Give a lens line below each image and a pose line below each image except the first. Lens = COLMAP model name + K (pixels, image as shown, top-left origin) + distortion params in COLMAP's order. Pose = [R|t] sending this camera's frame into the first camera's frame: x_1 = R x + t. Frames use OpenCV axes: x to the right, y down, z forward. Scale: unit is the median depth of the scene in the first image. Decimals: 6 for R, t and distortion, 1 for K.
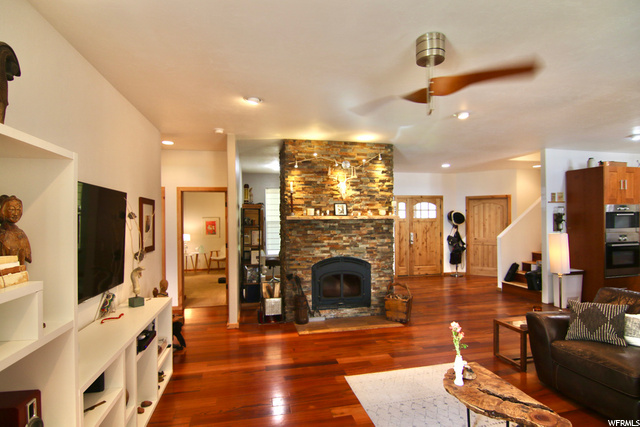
lens RADIAL K [[323.6, 0, 319.2], [0, 323.6, 220.3], [0, 0, 1]] dist [-0.003659, -0.012236]
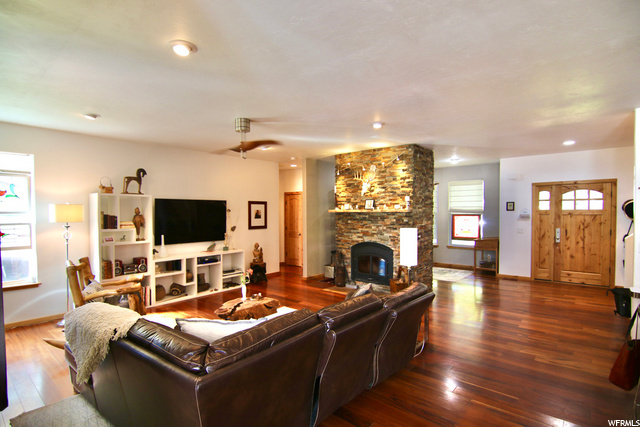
lens RADIAL K [[323.6, 0, 319.2], [0, 323.6, 220.3], [0, 0, 1]] dist [-0.003659, -0.012236]
pose [[0.610475, 0.026451, -0.791594, 0.927599], [-0.000531, 0.999456, 0.032987, -0.012562], [0.792035, -0.019718, 0.610157, 0.077608]]
